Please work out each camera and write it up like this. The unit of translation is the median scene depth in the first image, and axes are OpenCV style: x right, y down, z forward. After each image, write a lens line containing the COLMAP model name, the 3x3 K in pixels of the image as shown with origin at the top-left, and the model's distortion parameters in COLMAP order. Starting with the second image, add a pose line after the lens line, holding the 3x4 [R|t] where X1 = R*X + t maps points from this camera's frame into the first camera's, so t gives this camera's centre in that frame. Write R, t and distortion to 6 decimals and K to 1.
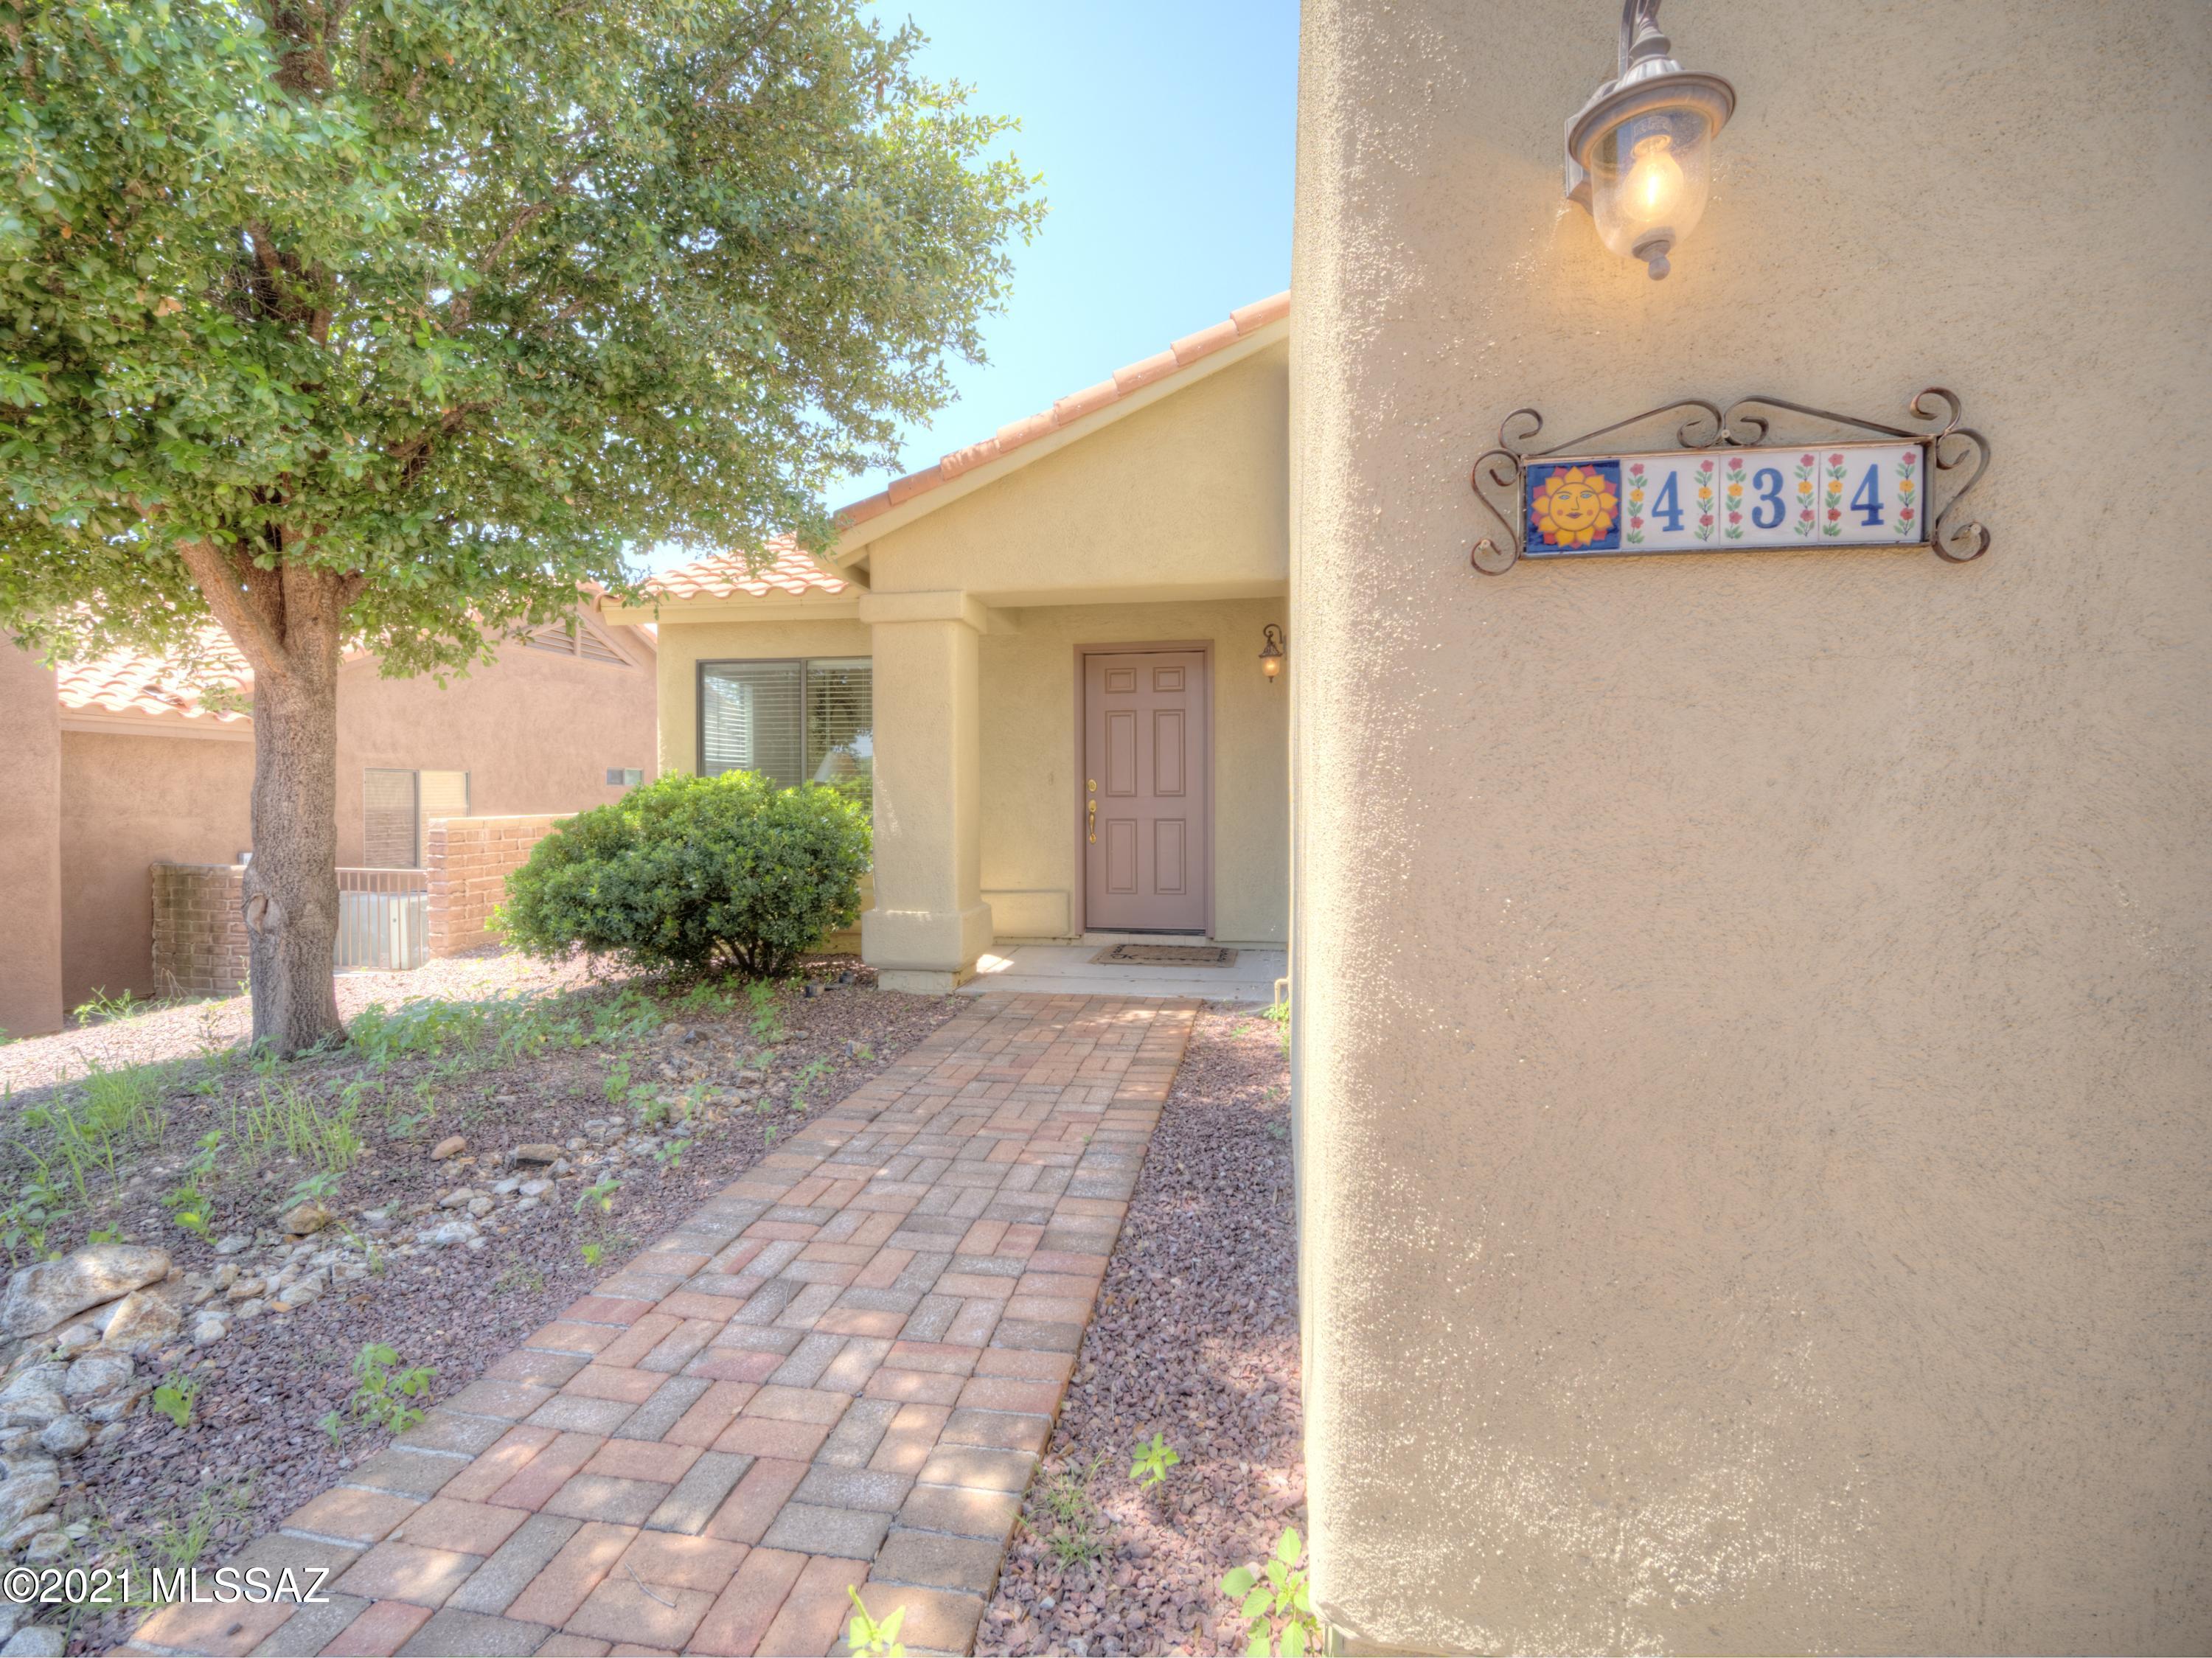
lens RADIAL K [[1000.5, 0, 1109.5], [0, 1000.5, 809.2], [0, 0, 1]] dist [-0.005869, -0.009357]
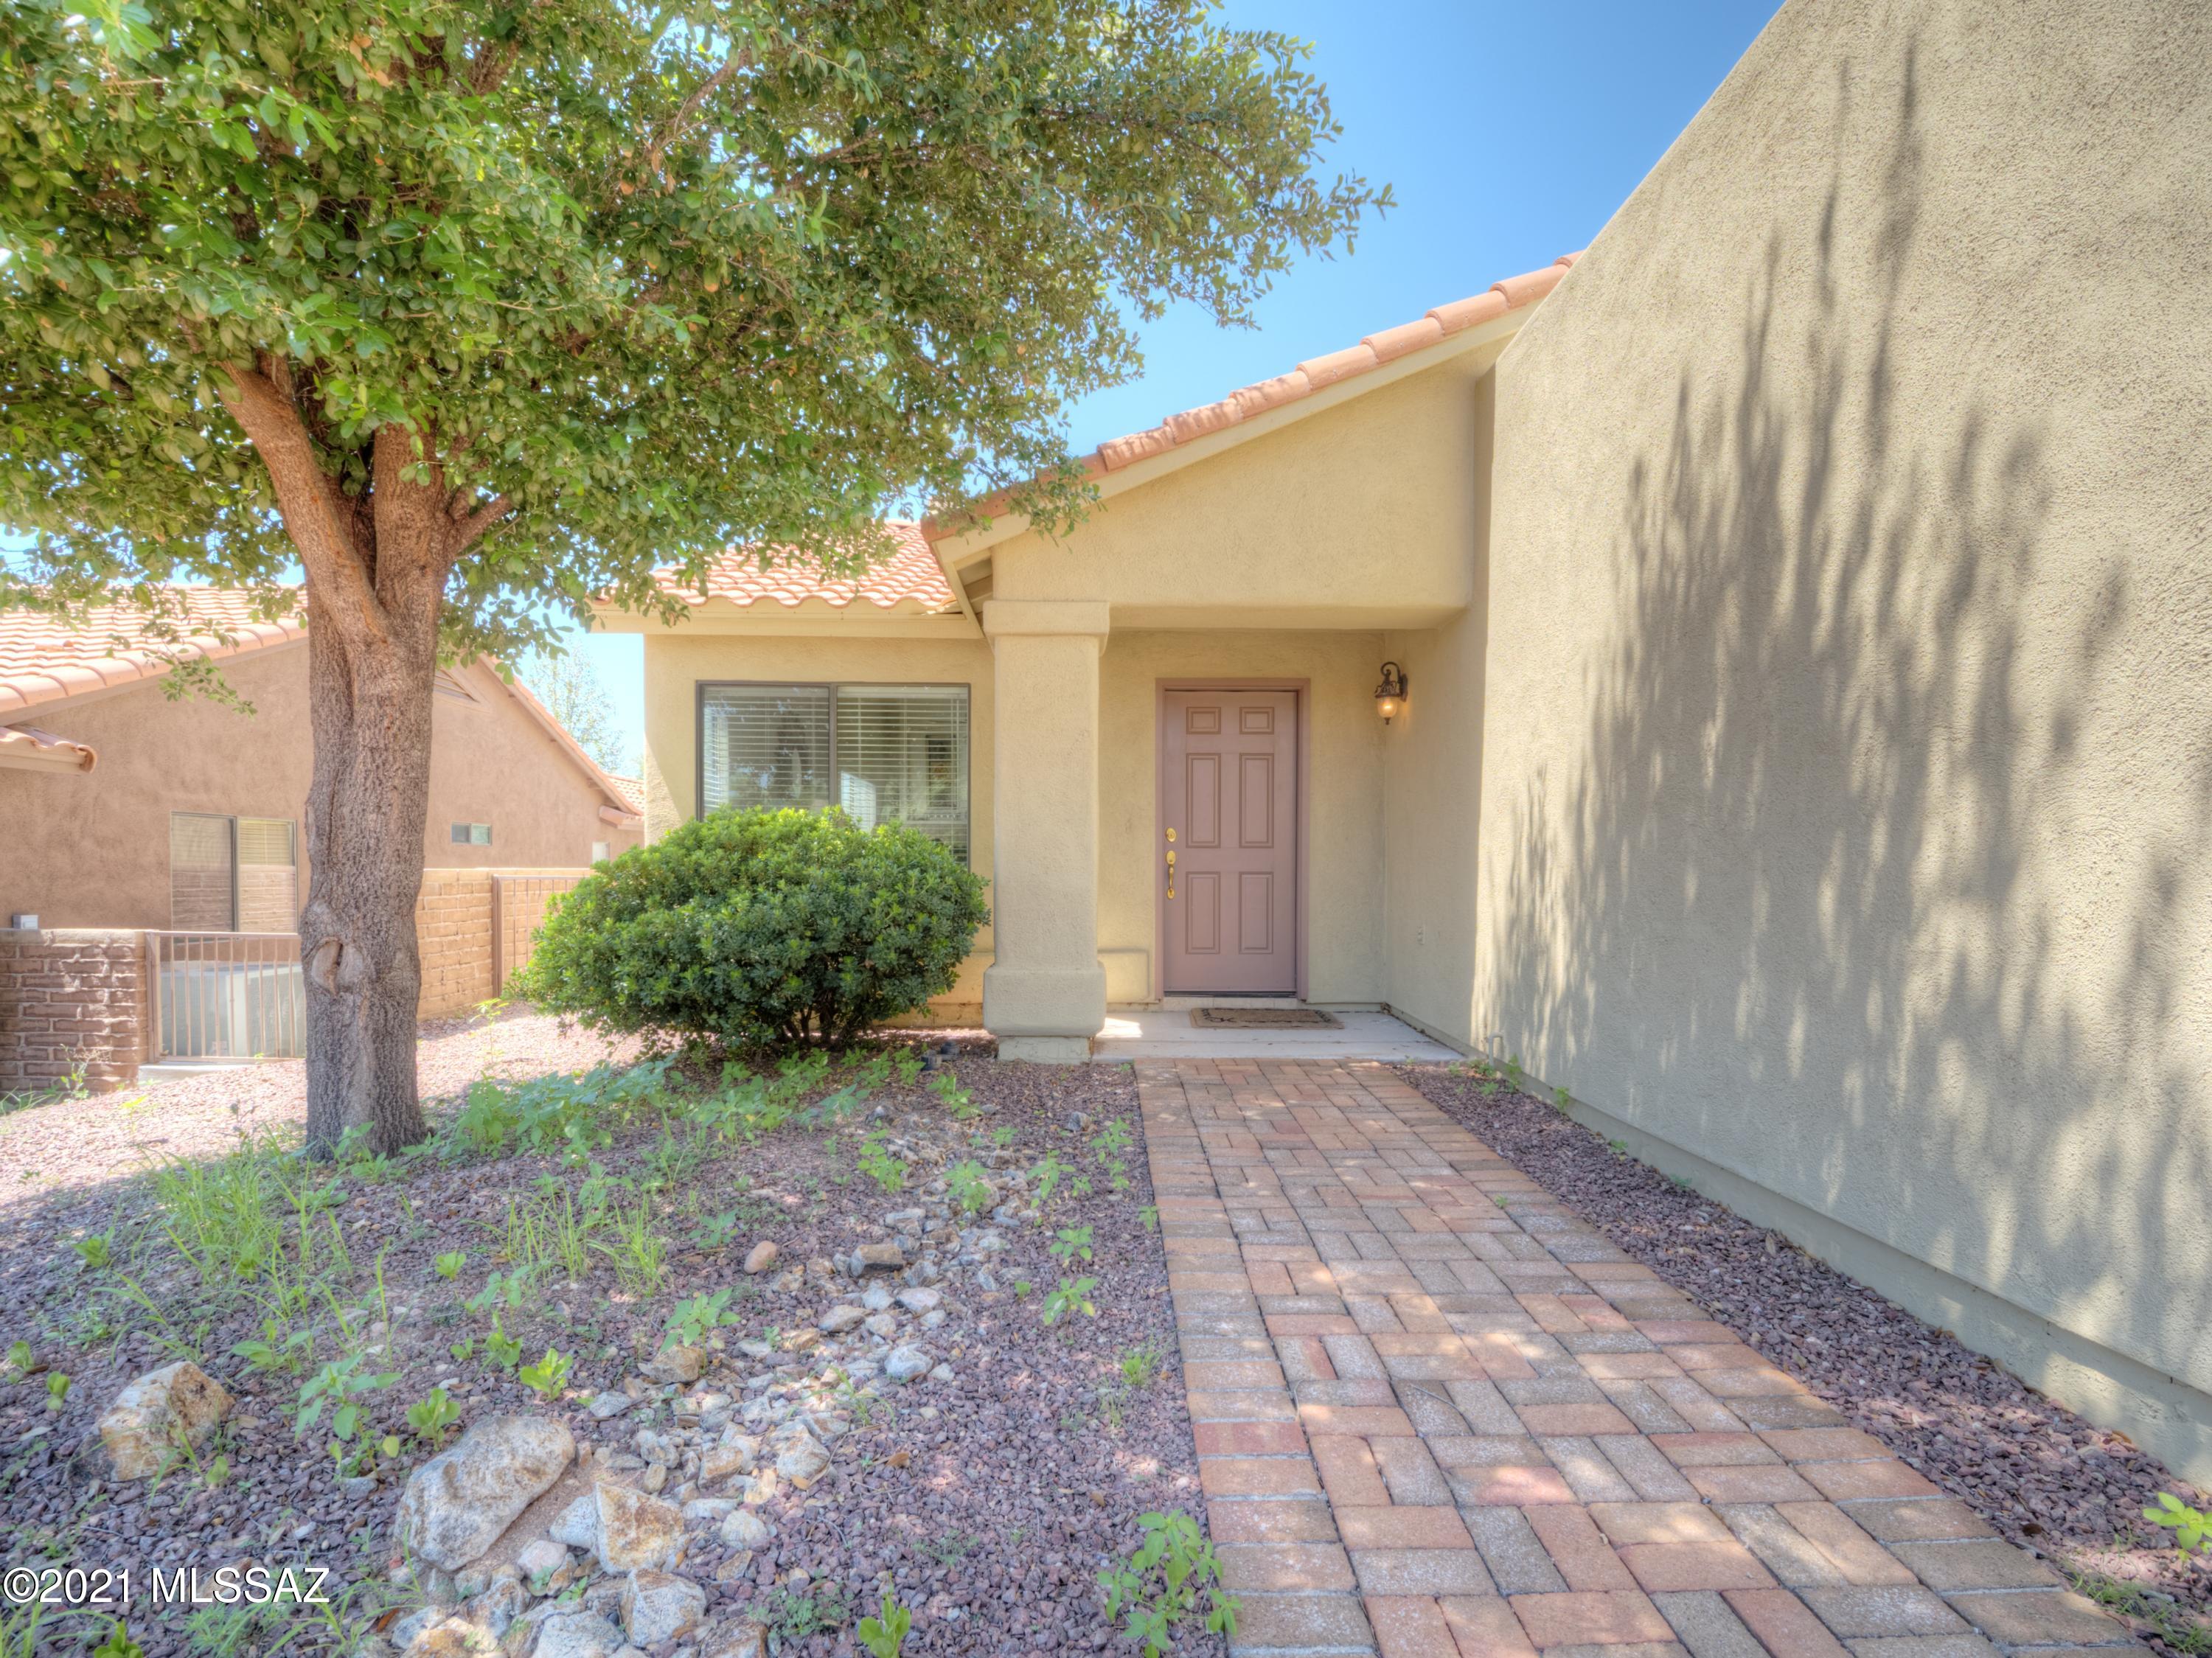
lens RADIAL K [[1044.4, 0, 1106.1], [0, 1044.4, 902.2], [0, 0, 1]] dist [-0.004822, -0.008273]
pose [[0.982190, 0.003118, 0.187866, -0.353624], [-0.005216, 0.999929, 0.010674, 0.038397], [-0.187819, -0.011464, 0.982137, 0.109485]]
